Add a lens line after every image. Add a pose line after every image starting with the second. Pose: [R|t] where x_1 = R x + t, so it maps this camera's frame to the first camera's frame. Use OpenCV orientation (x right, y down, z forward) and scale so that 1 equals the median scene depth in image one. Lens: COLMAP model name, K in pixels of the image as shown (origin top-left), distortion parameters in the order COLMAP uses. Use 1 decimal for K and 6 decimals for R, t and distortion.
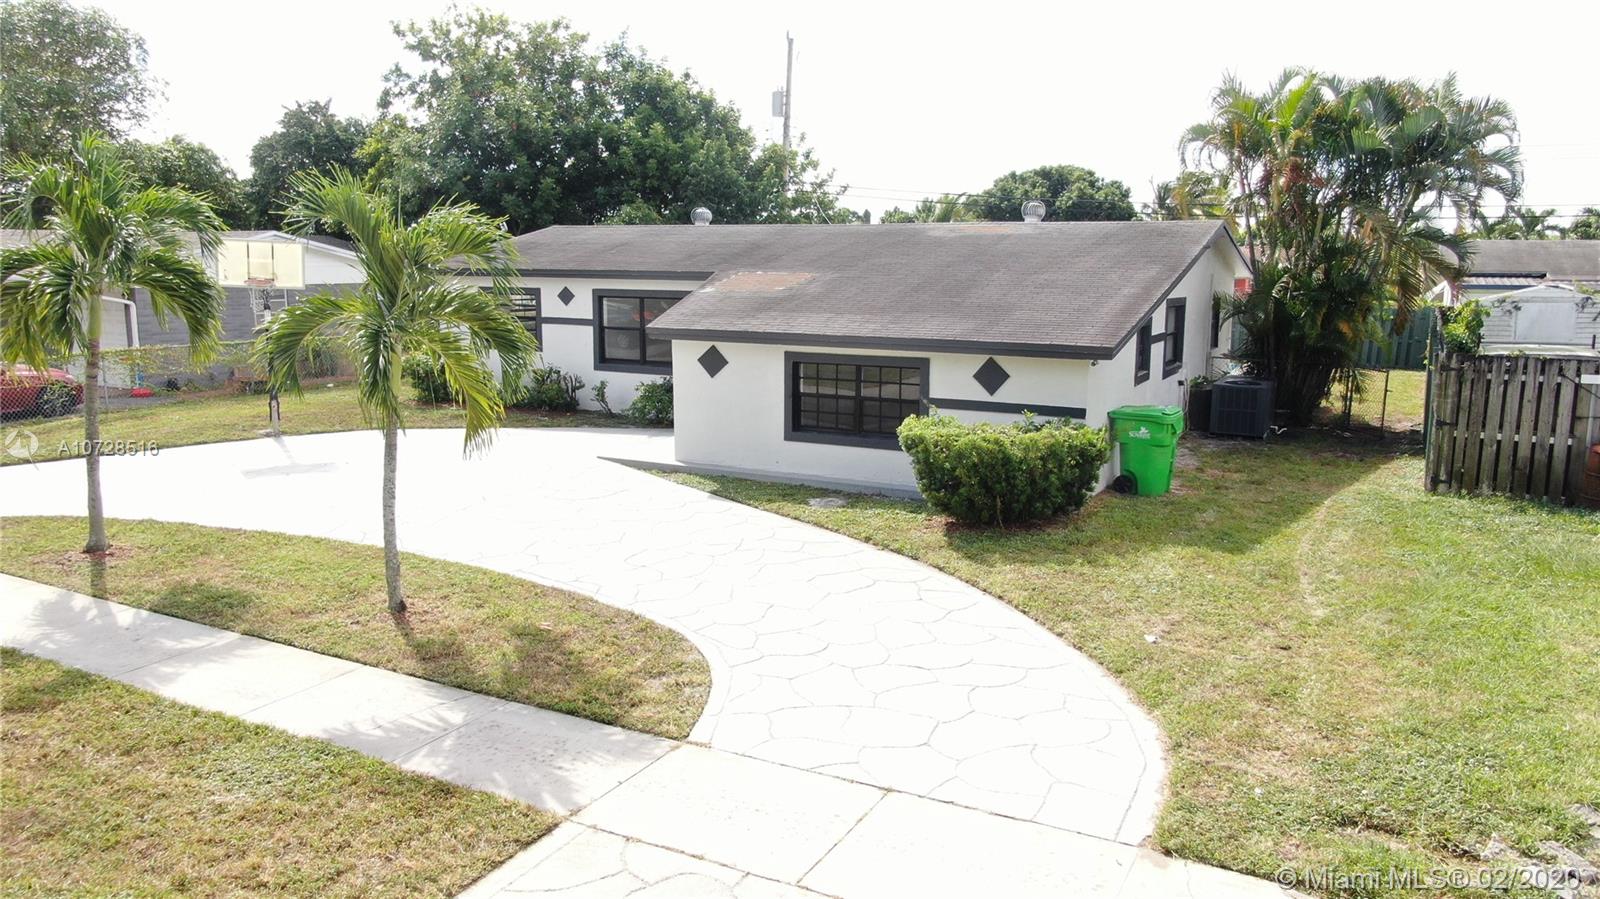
lens RADIAL K [[1146.5, 0, 786.6], [0, 1146.5, 452.4], [0, 0, 1]] dist [-0.006936, 0.001774]
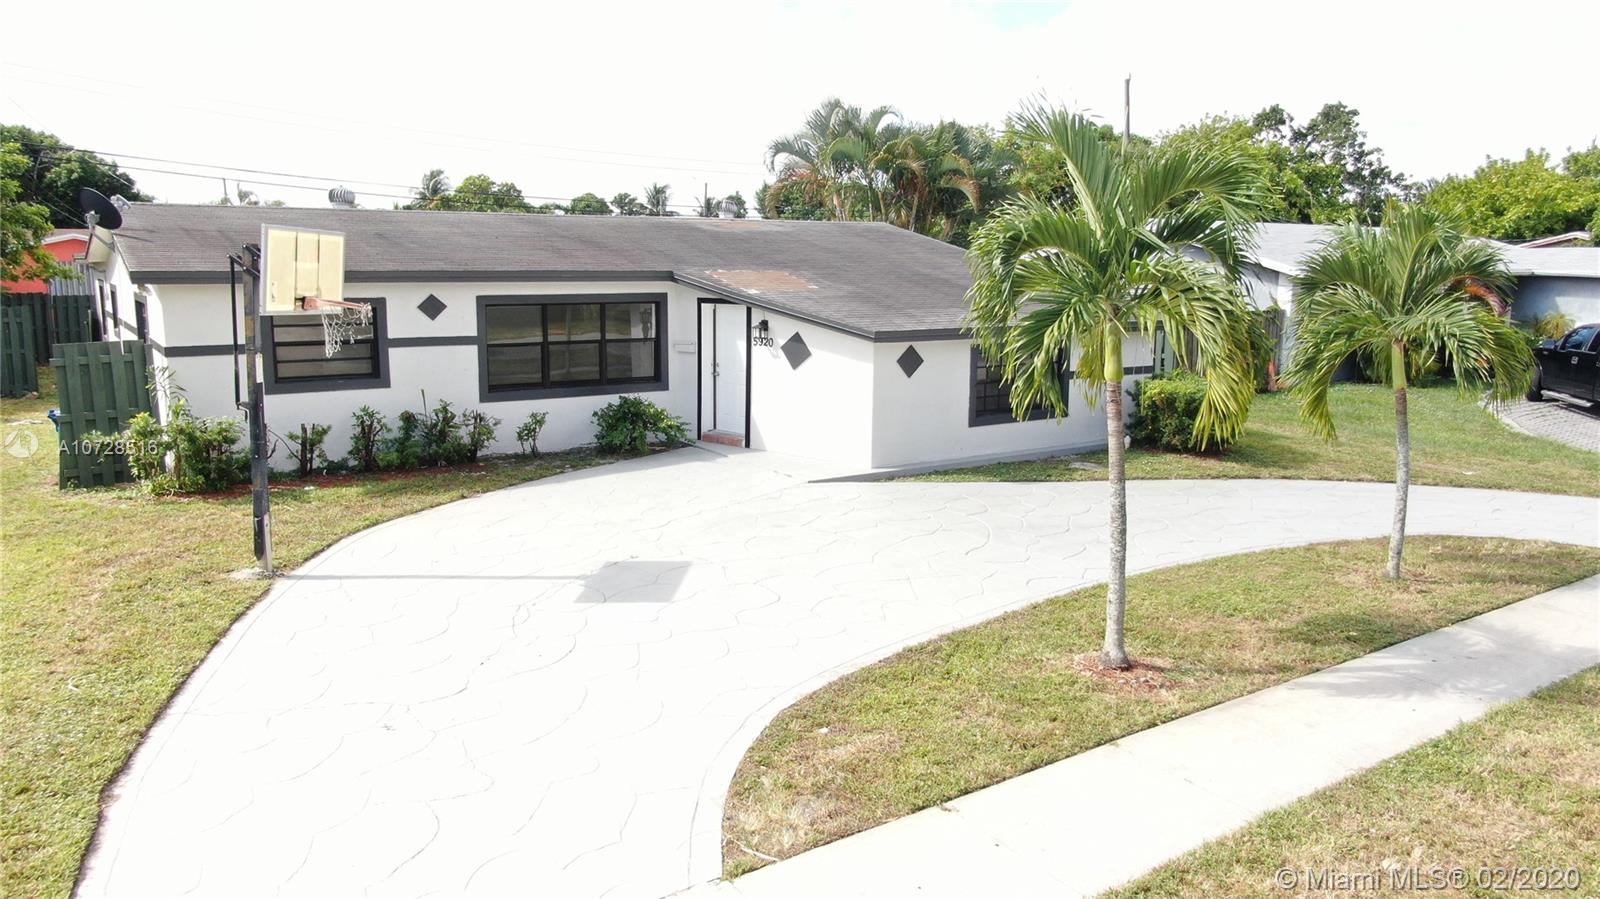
lens RADIAL K [[1153.3, 0, 800.0], [0, 1153.3, 449.5], [0, 0, 1]] dist [-0.014393, -0.000963]
pose [[0.443319, -0.153130, 0.883187, -0.765451], [0.141161, 0.984932, 0.099914, -0.089422], [-0.885179, 0.080378, 0.458255, 0.476554]]
